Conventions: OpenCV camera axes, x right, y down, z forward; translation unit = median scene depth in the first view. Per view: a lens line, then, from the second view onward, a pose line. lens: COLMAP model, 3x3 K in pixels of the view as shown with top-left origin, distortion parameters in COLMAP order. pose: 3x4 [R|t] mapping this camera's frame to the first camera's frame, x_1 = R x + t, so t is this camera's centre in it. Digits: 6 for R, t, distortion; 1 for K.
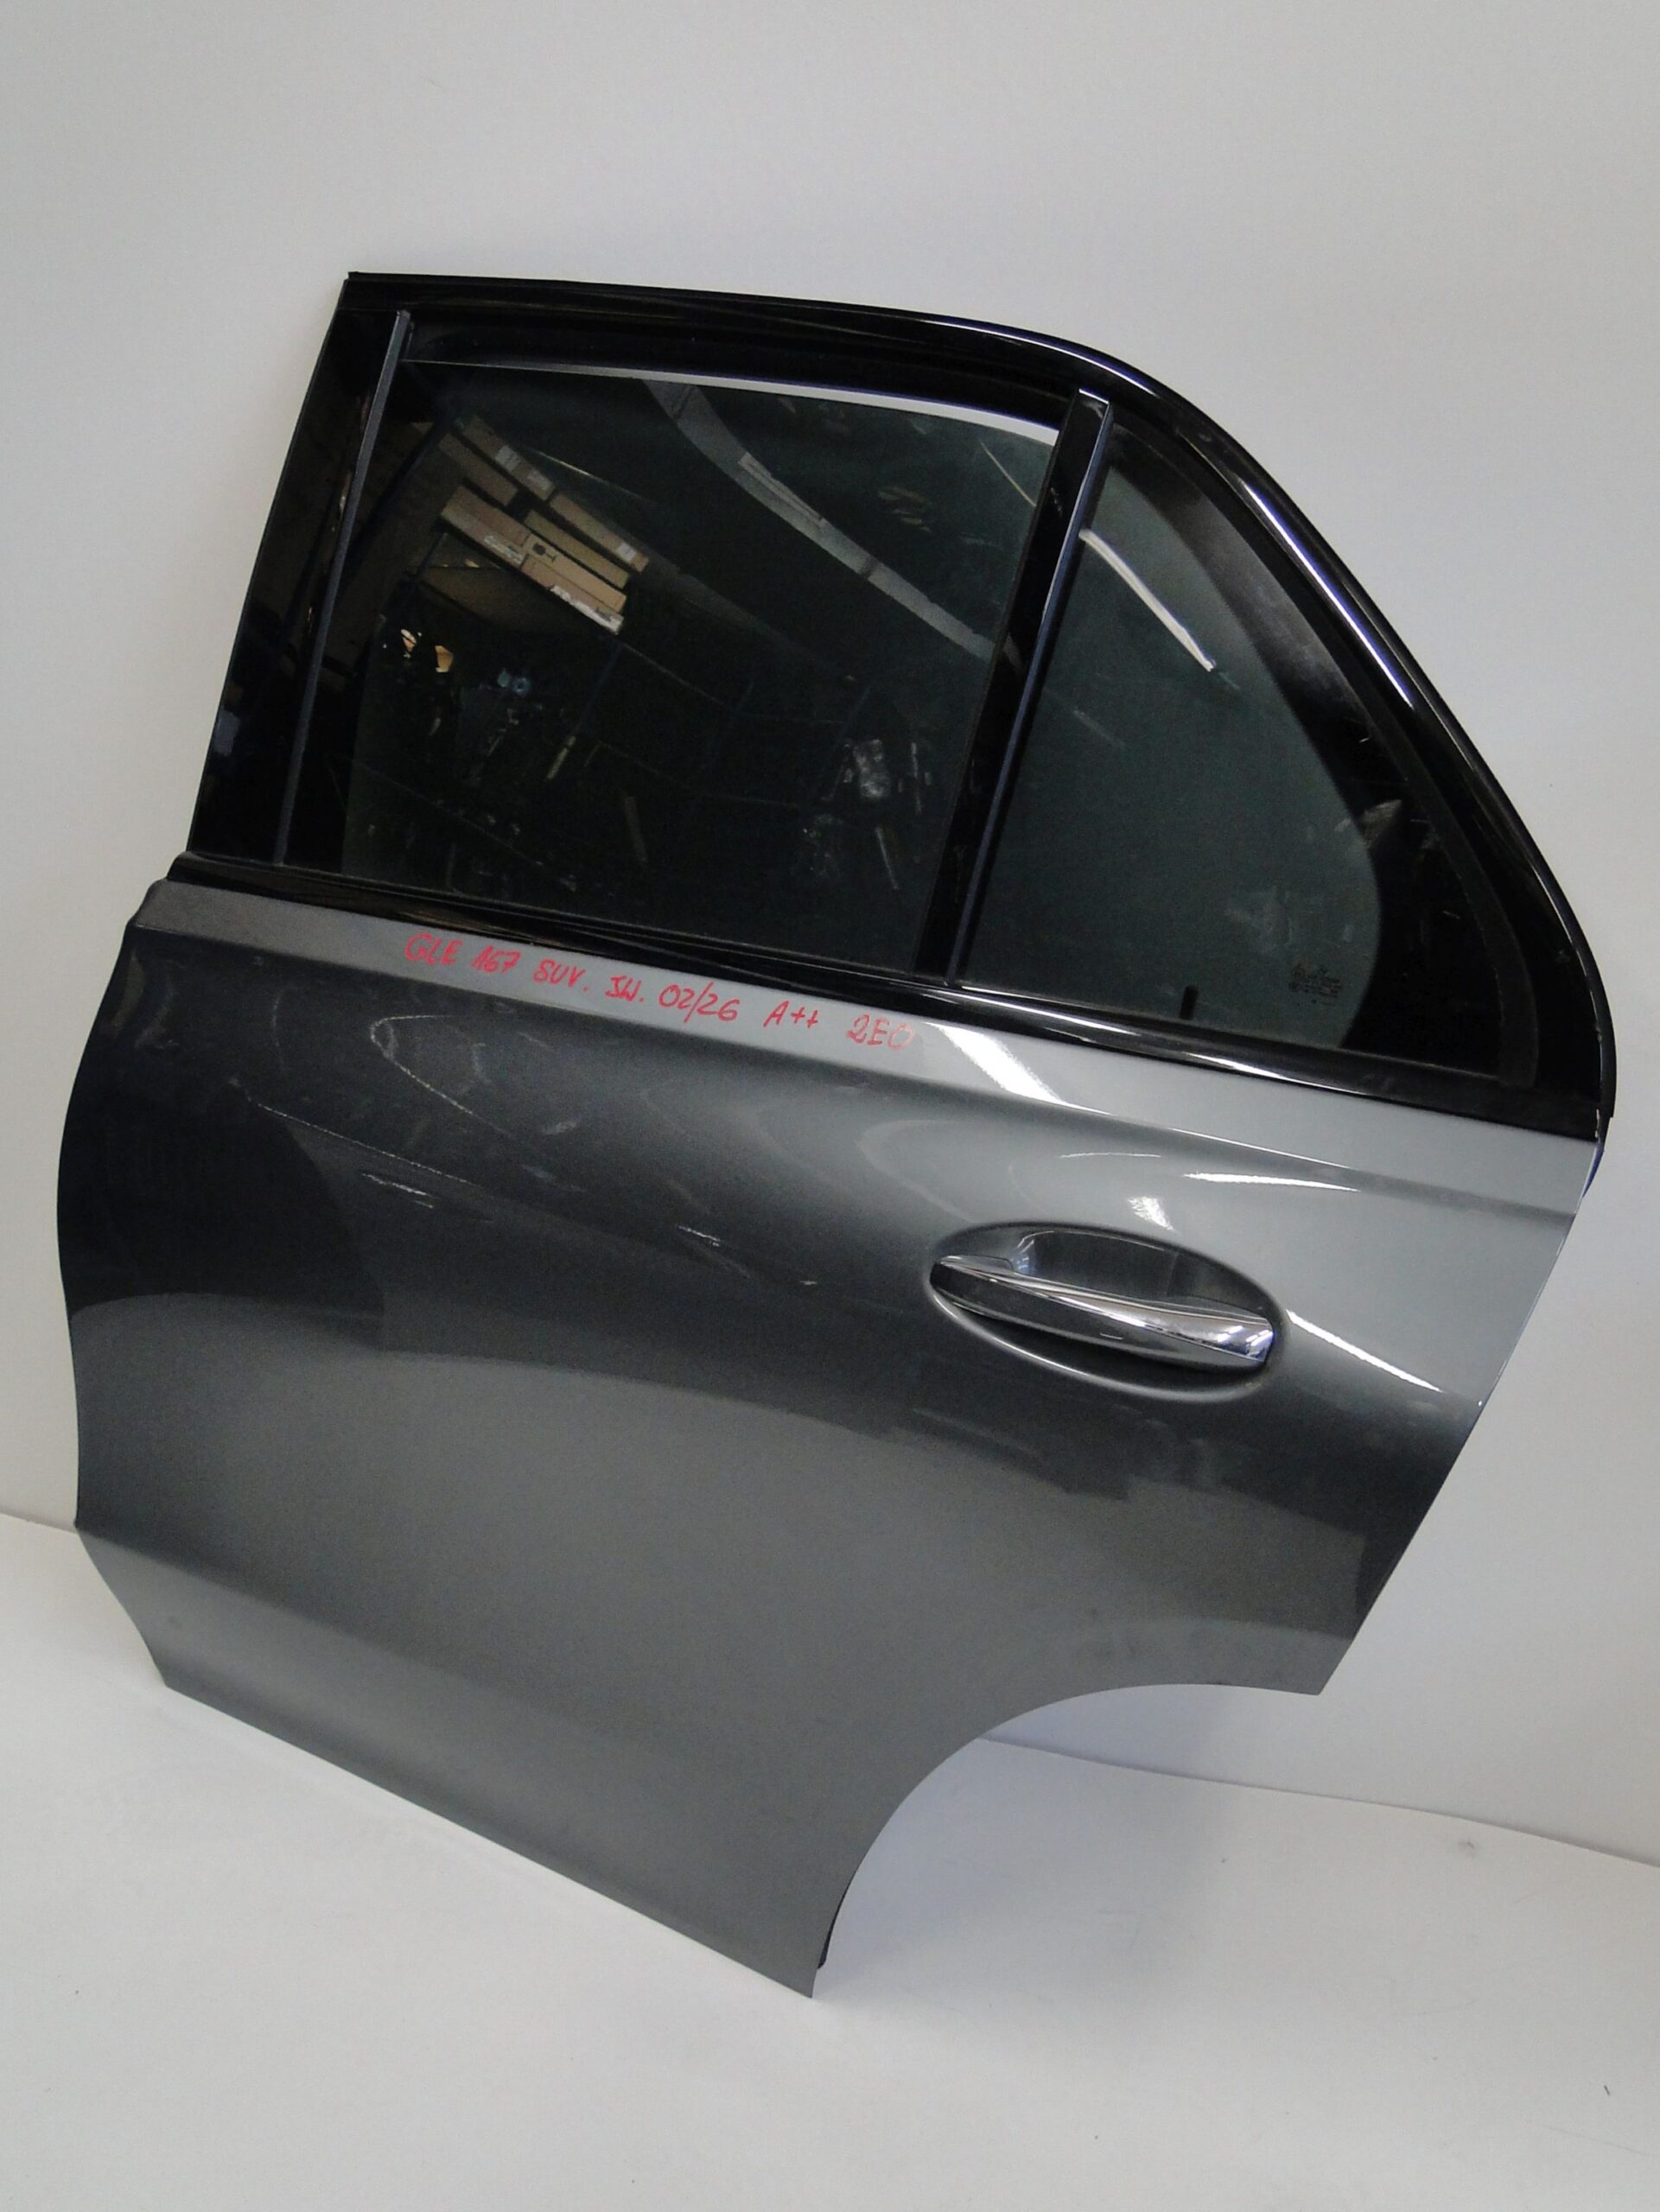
lens RADIAL K [[1797.6, 0, 867.5], [0, 1797.6, 1129.7], [0, 0, 1]] dist [-0.002357, -0.000475]
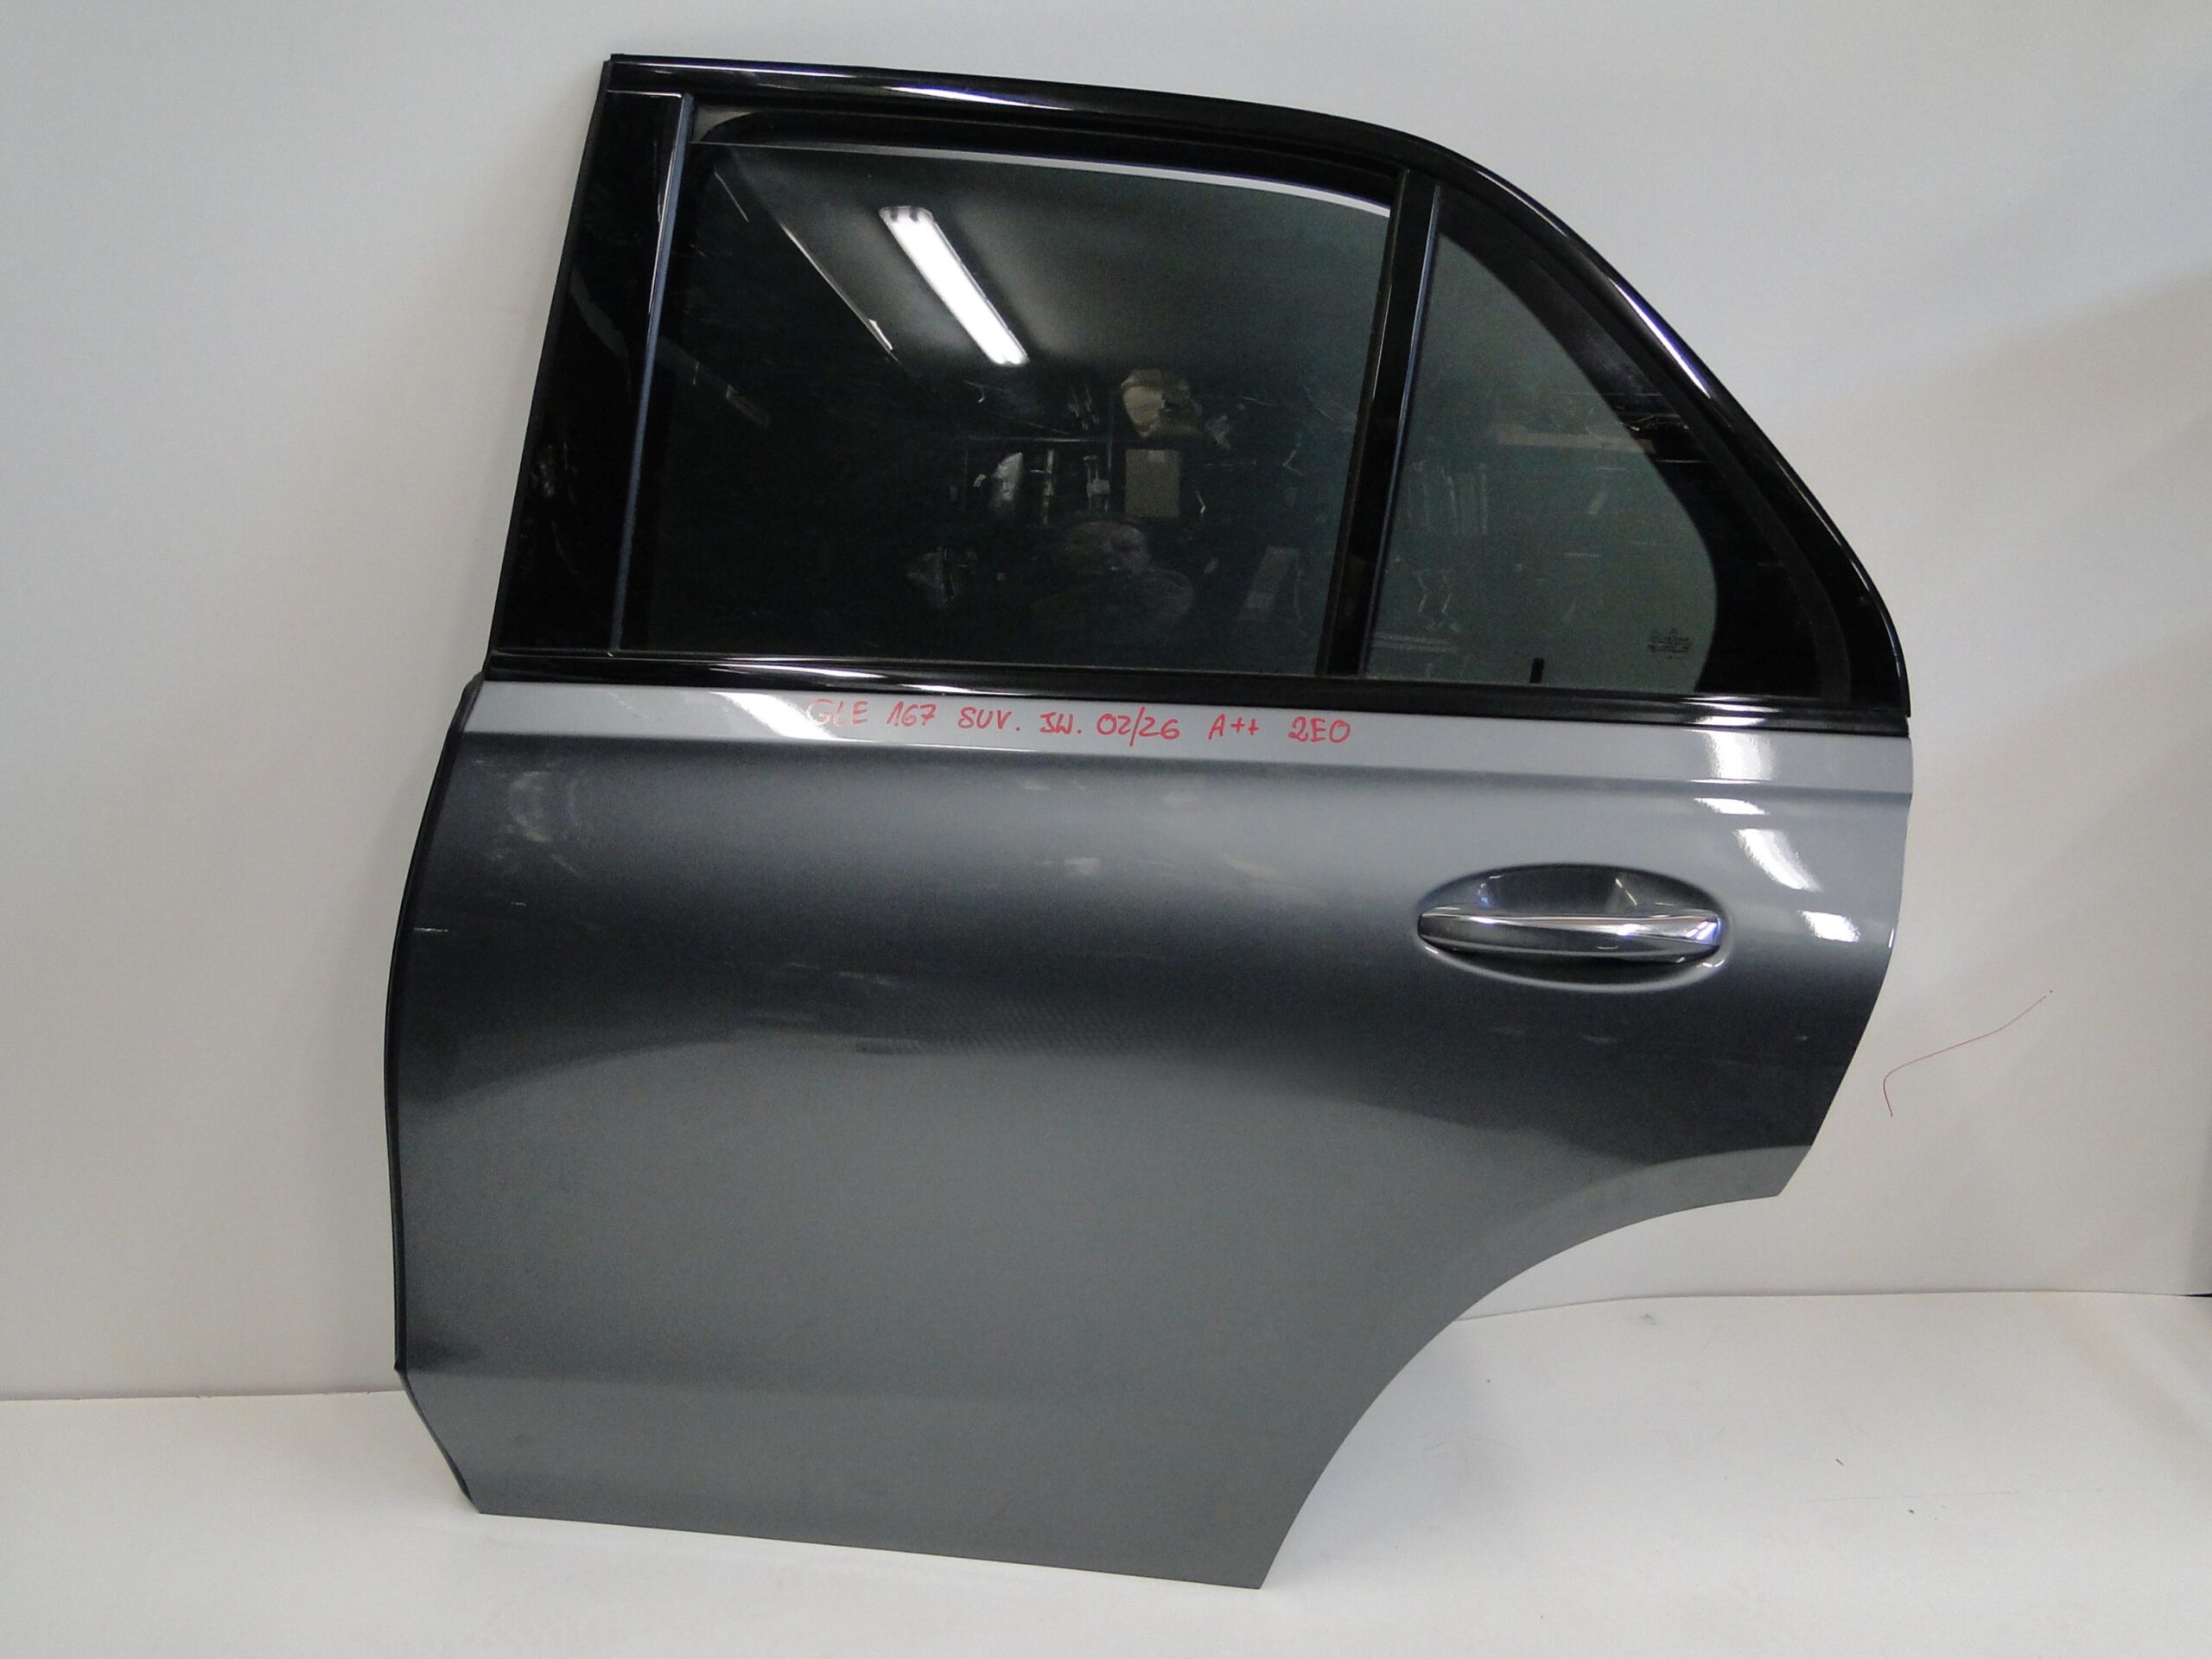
lens RADIAL K [[1797.5, 0, 1012.5], [0, 1797.5, 822.7], [0, 0, 1]] dist [-0.002357, -0.000475]
pose [[0.926937, -0.157157, 0.340718, -0.563963], [0.150986, 0.987523, 0.044734, -0.074963], [-0.343497, 0.009978, 0.939101, -0.015157]]
